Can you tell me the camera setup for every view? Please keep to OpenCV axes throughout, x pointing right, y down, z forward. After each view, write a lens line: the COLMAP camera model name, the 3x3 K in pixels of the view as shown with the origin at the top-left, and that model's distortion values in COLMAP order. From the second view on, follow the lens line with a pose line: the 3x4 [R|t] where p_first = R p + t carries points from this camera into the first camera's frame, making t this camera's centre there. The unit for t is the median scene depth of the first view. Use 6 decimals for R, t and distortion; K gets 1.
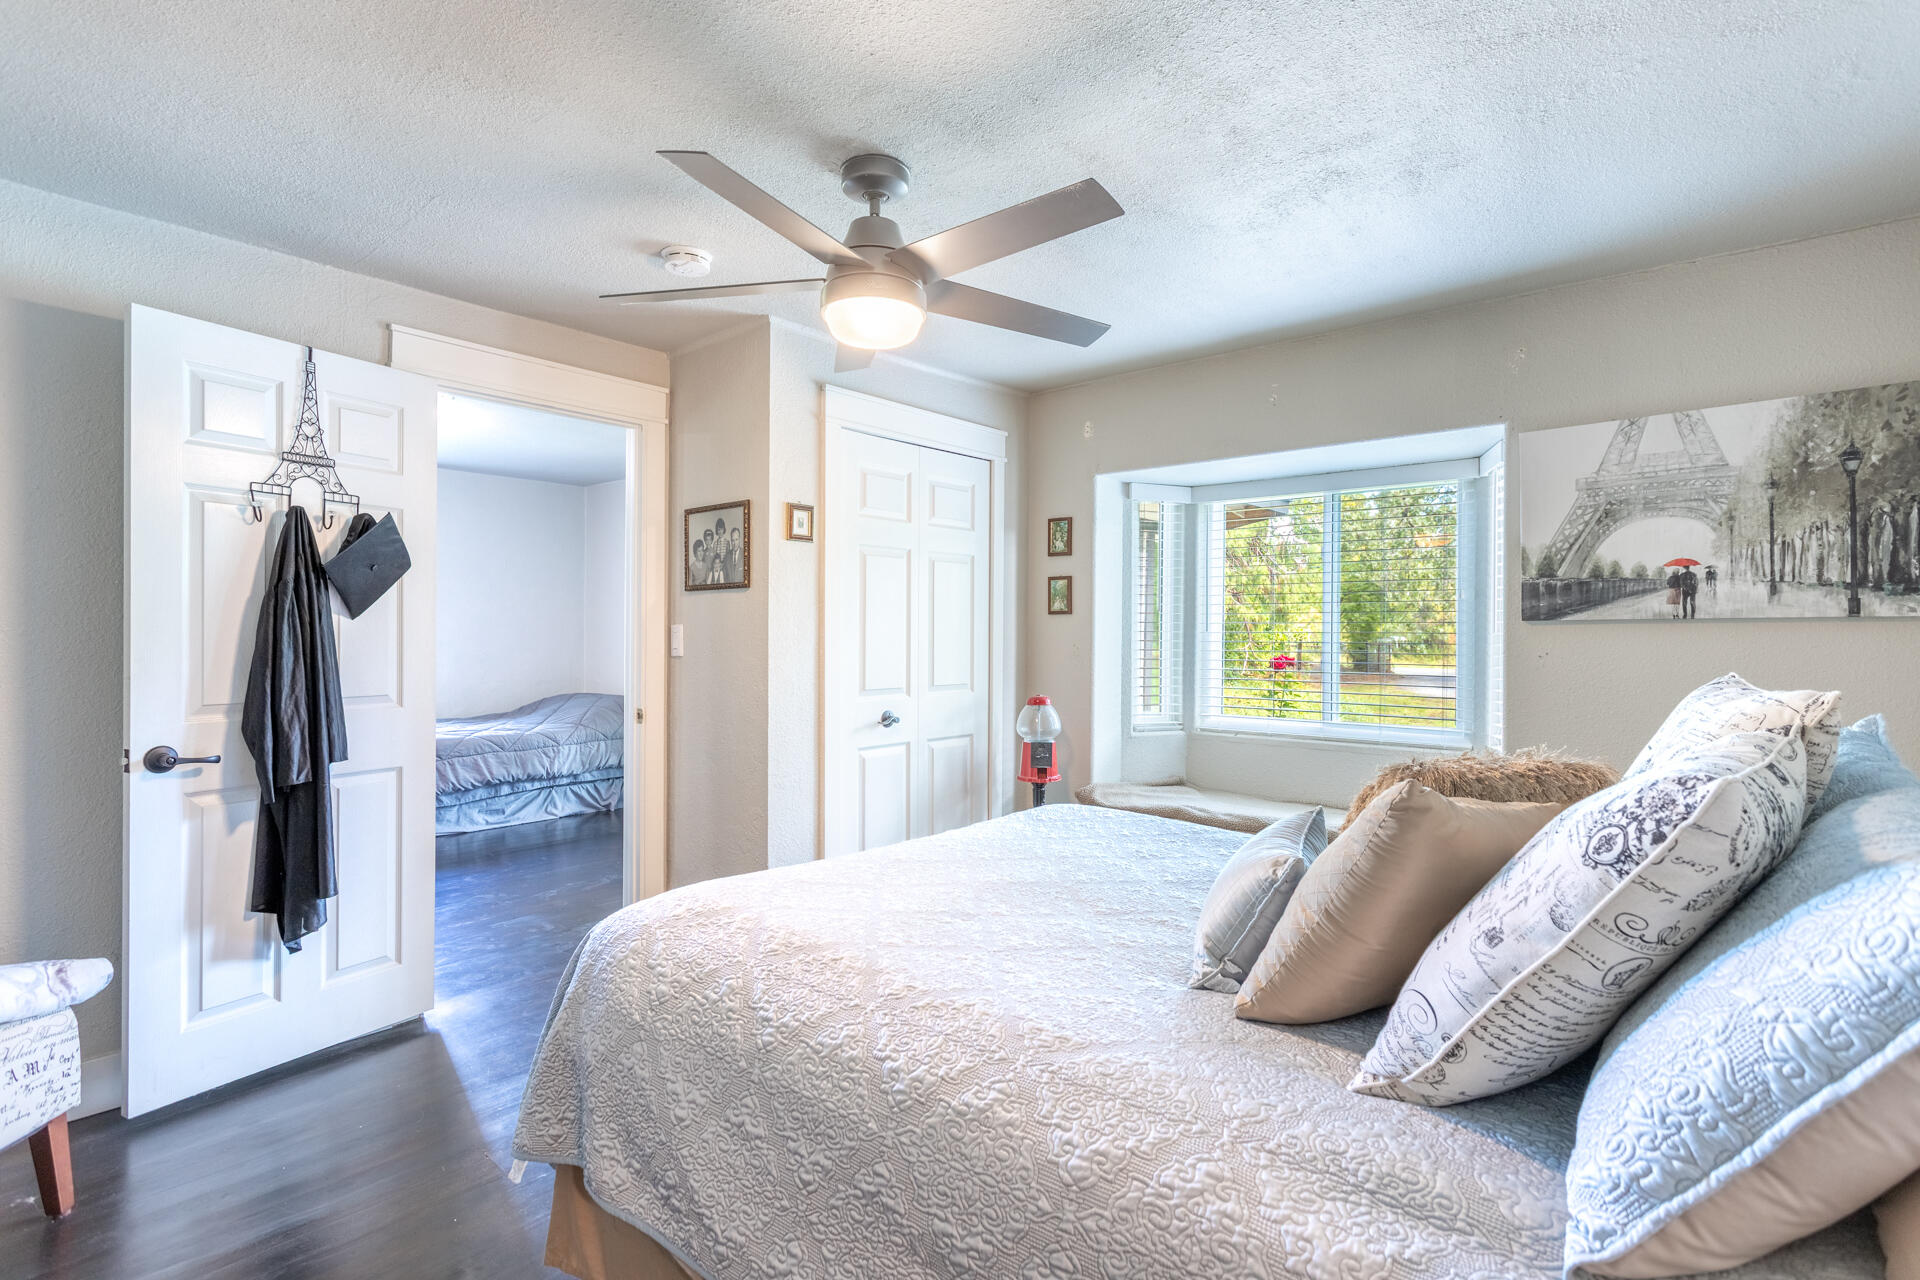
lens RADIAL K [[914.3, 0, 965.1], [0, 914.3, 625.5], [0, 0, 1]] dist [0.001708, 0.000372]
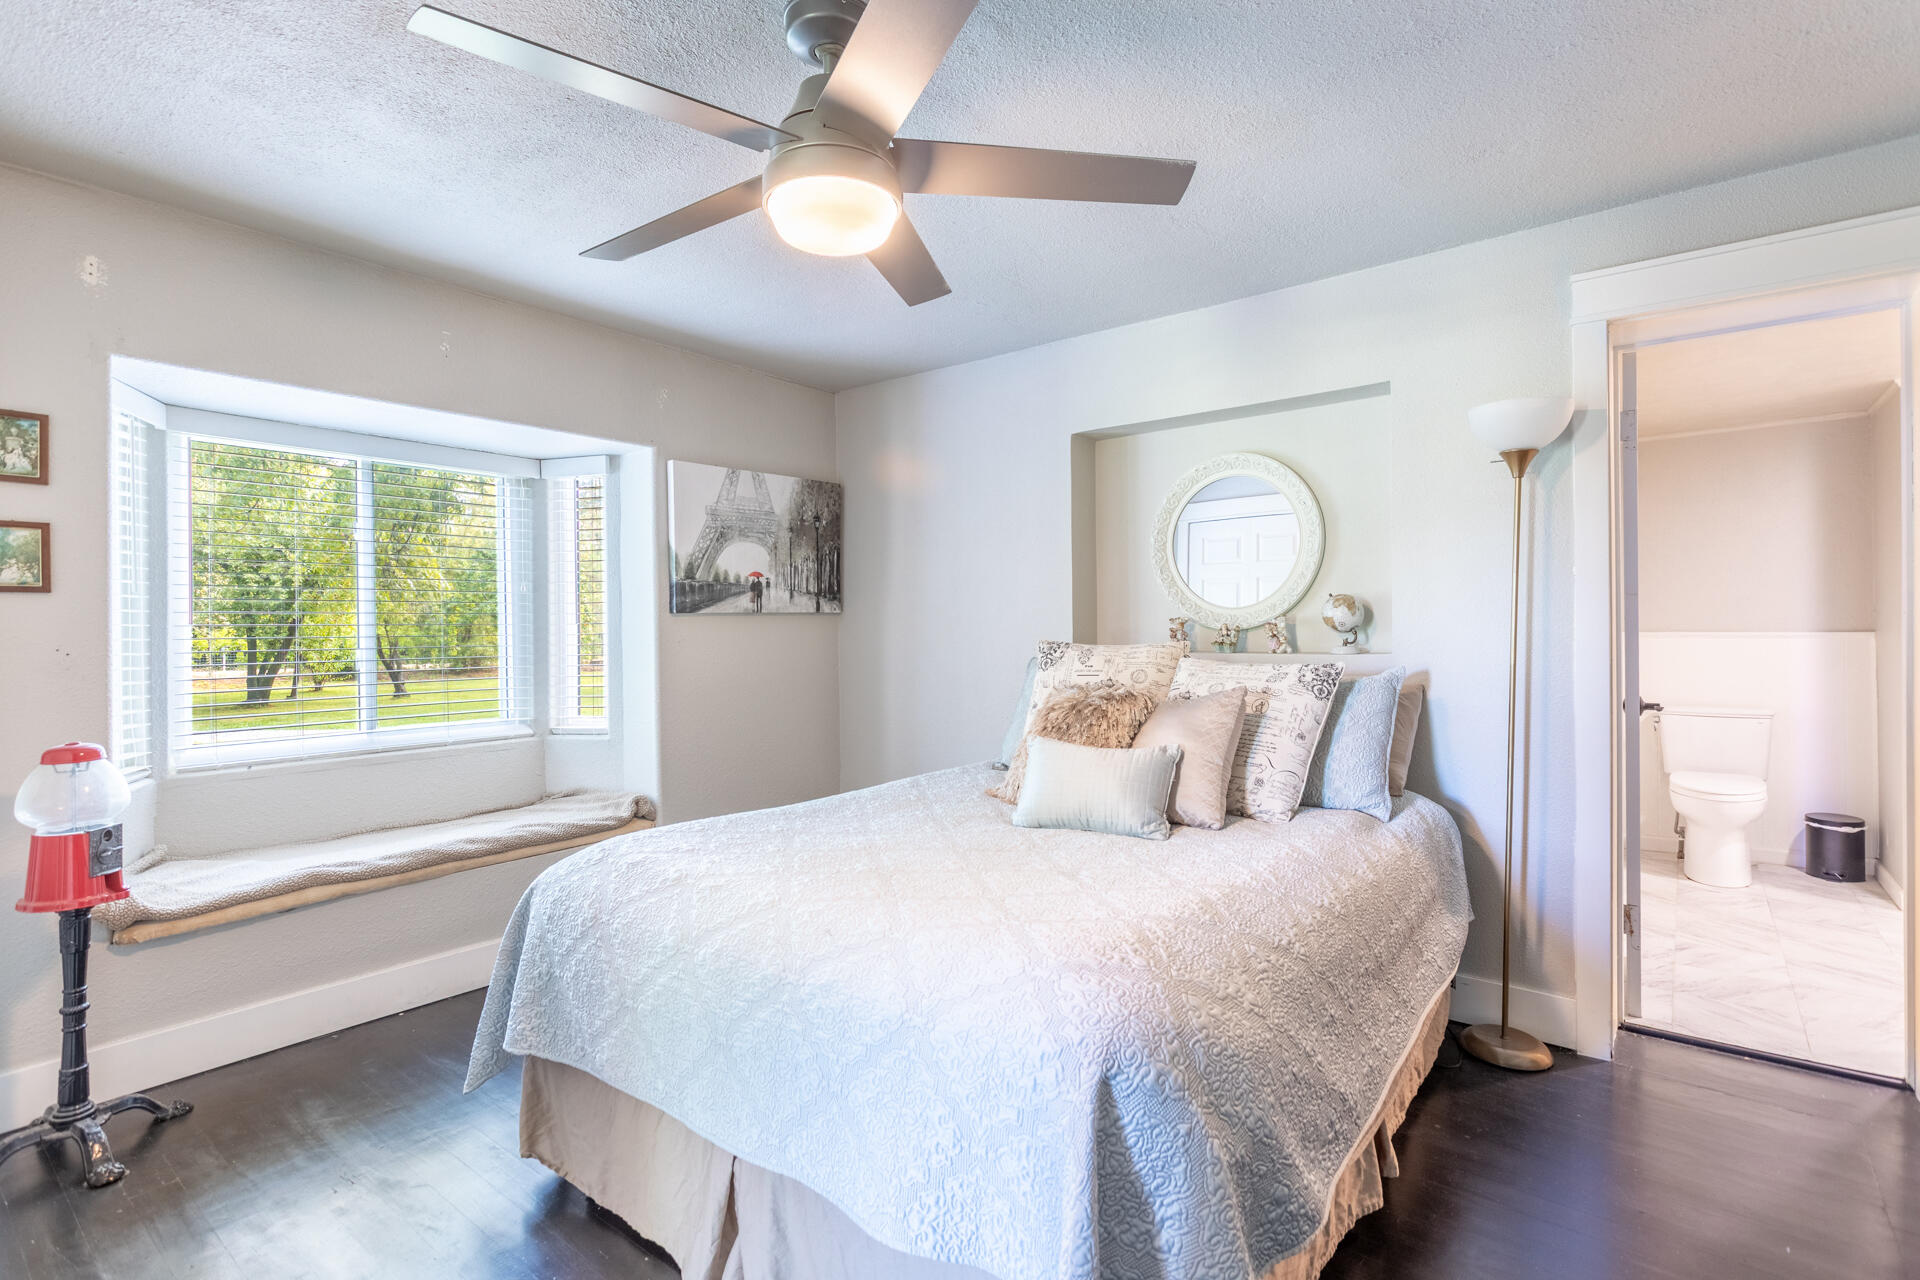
lens RADIAL K [[901.2, 0, 958.1], [0, 901.2, 622.2], [0, 0, 1]] dist [0.010662, 0.000638]
pose [[-0.026920, 0.000767, 0.999637, -0.663522], [0.001092, 0.999999, -0.000738, 0.009225], [-0.999637, 0.001072, -0.026921, 0.705946]]
